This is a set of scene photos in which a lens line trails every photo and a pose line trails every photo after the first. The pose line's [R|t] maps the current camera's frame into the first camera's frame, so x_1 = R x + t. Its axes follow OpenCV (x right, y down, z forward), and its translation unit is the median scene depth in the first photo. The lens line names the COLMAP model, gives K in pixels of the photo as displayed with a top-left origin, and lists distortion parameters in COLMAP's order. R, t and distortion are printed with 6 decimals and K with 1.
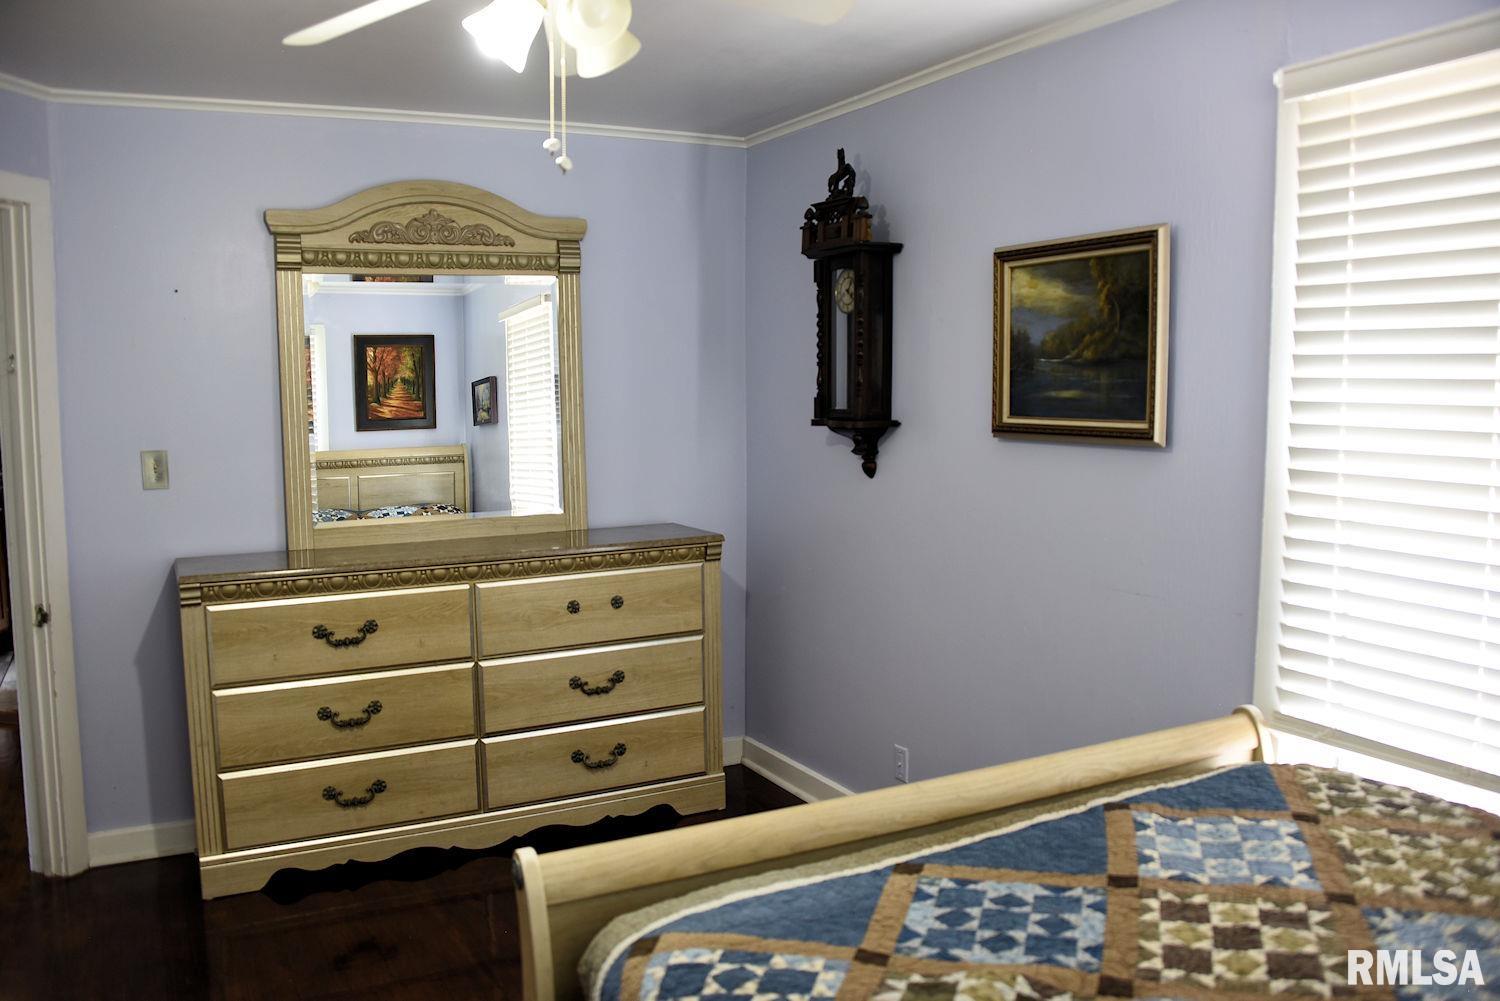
lens RADIAL K [[1213.9, 0, 750.0], [0, 1213.9, 500.5], [0, 0, 1]] dist [-0.134238, 0.080680]
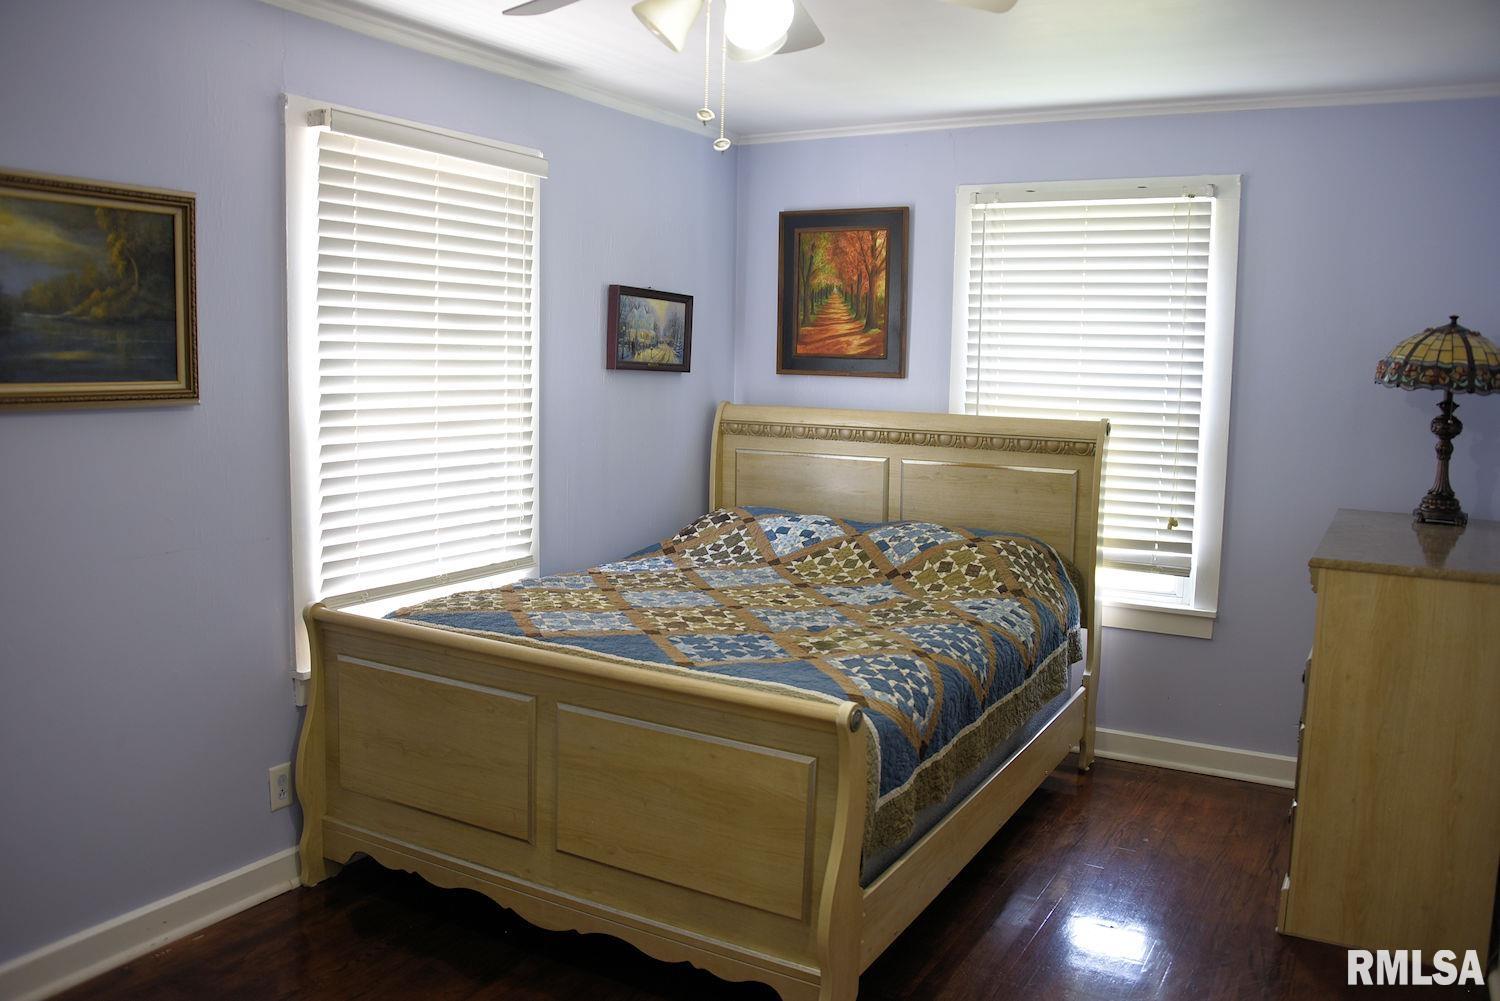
lens RADIAL K [[1213.9, 0, 750.0], [0, 1213.9, 500.5], [0, 0, 1]] dist [-0.134238, 0.080680]
pose [[-0.532799, -0.103735, 0.839860, -0.758449], [0.066131, 0.984319, 0.163531, -0.094648], [-0.843654, 0.142670, -0.517584, 1.078468]]
